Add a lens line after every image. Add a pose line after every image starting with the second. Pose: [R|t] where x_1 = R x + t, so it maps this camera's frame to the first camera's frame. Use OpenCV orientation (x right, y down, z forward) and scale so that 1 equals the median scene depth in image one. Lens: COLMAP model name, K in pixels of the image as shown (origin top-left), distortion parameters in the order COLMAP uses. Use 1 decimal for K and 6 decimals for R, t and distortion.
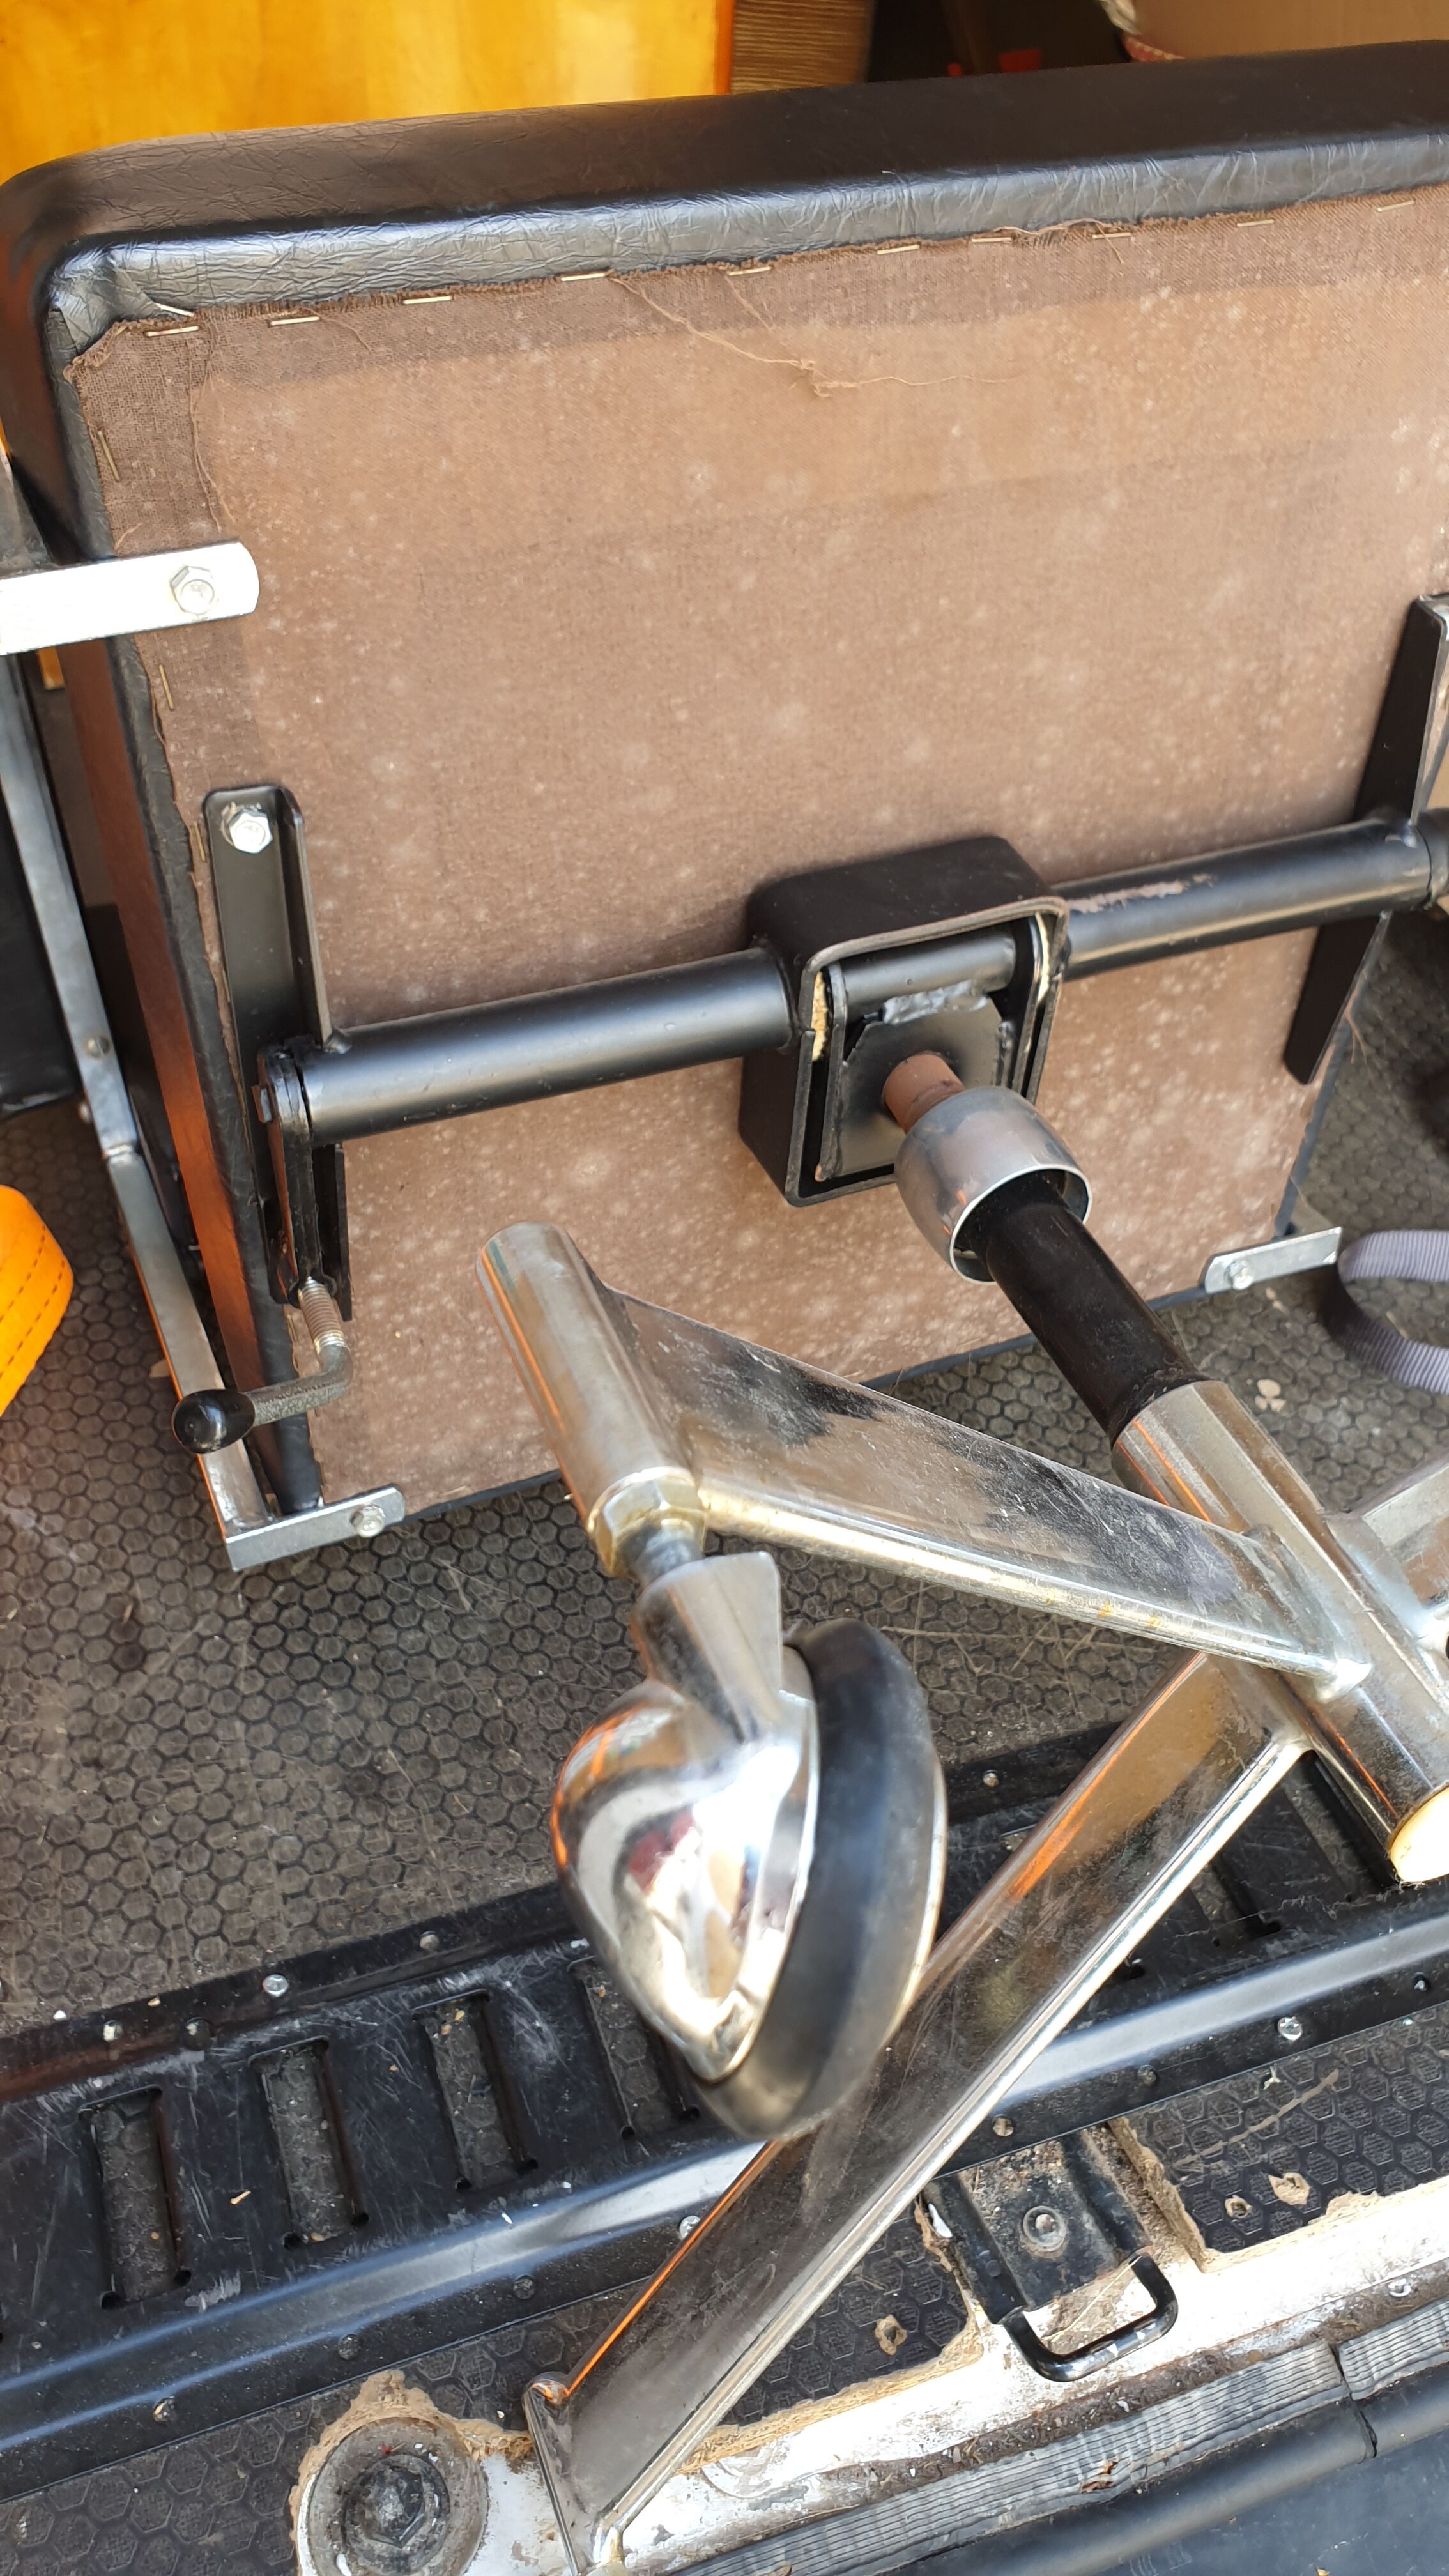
lens RADIAL K [[2006.0, 0, 617.3], [0, 2006.0, 1260.1], [0, 0, 1]] dist [-0.019236, 0.088587]
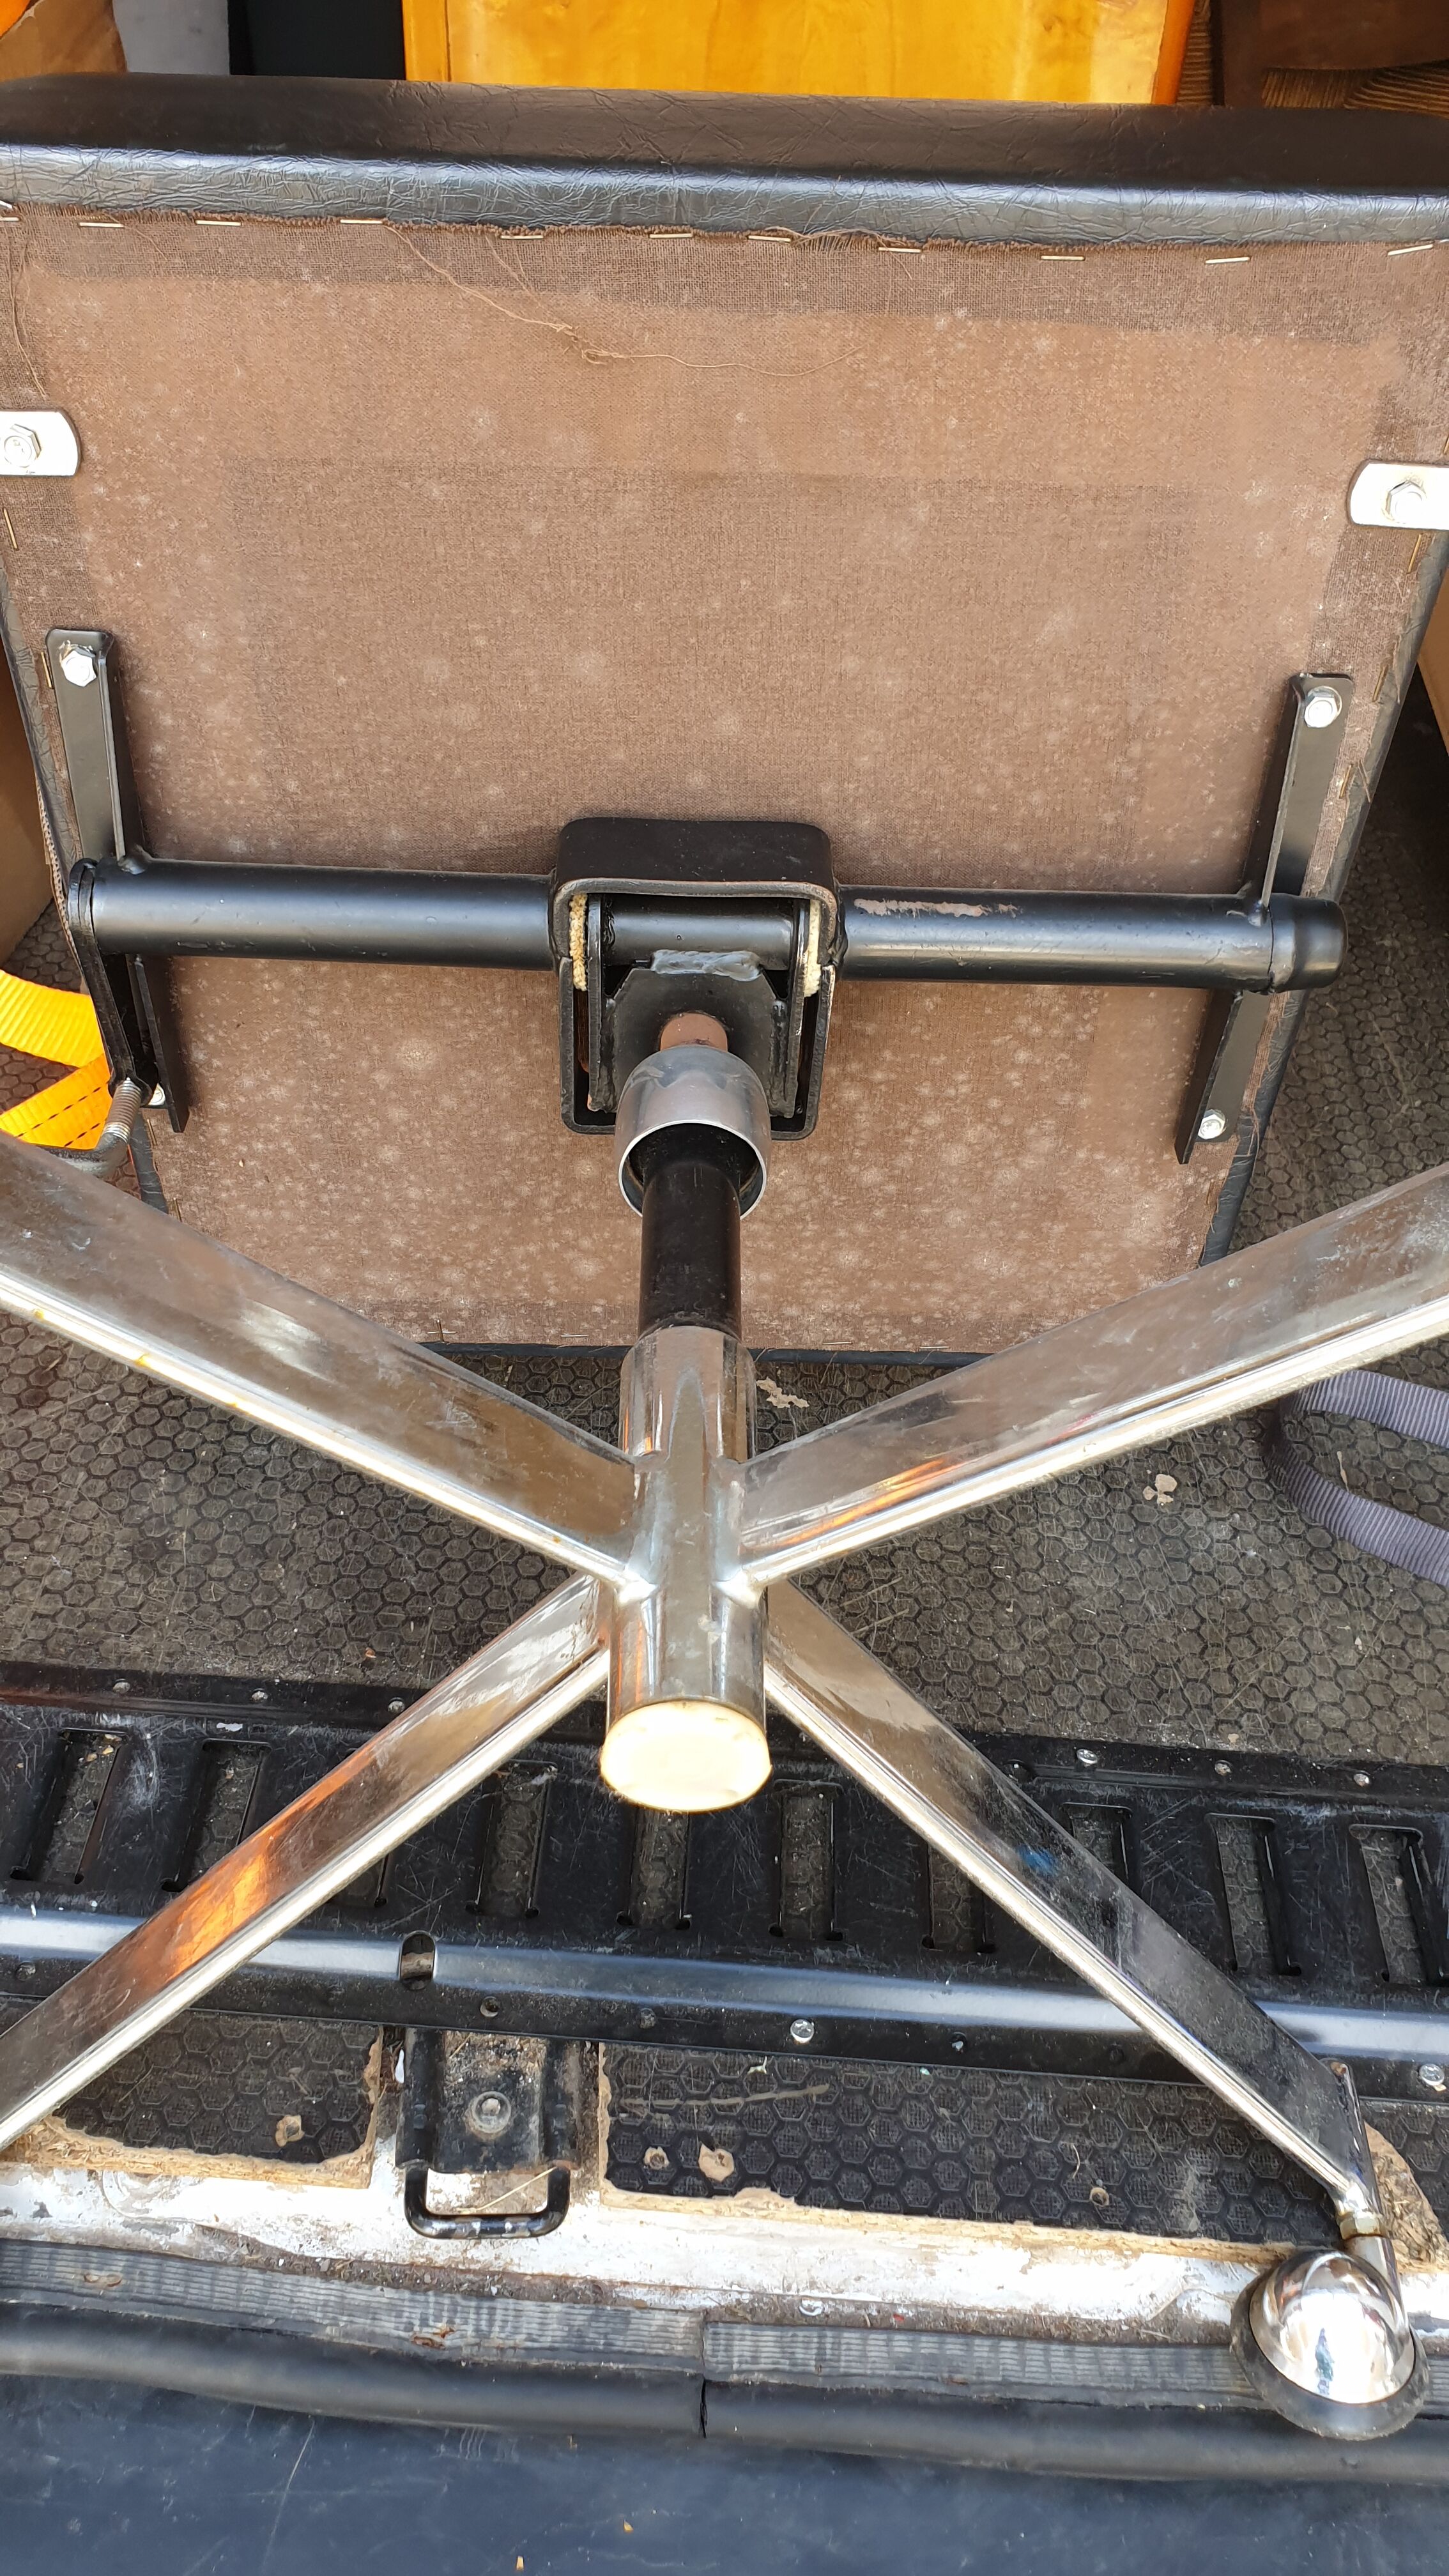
lens RADIAL K [[1976.1, 0, 724.5], [0, 1976.1, 1288.0], [0, 0, 1]] dist [0.029862, 0.000025]
pose [[0.921949, 0.251960, -0.294154, 0.522603], [-0.260482, 0.965421, 0.010525, 0.023426], [0.286635, 0.066918, 0.955700, 0.013173]]
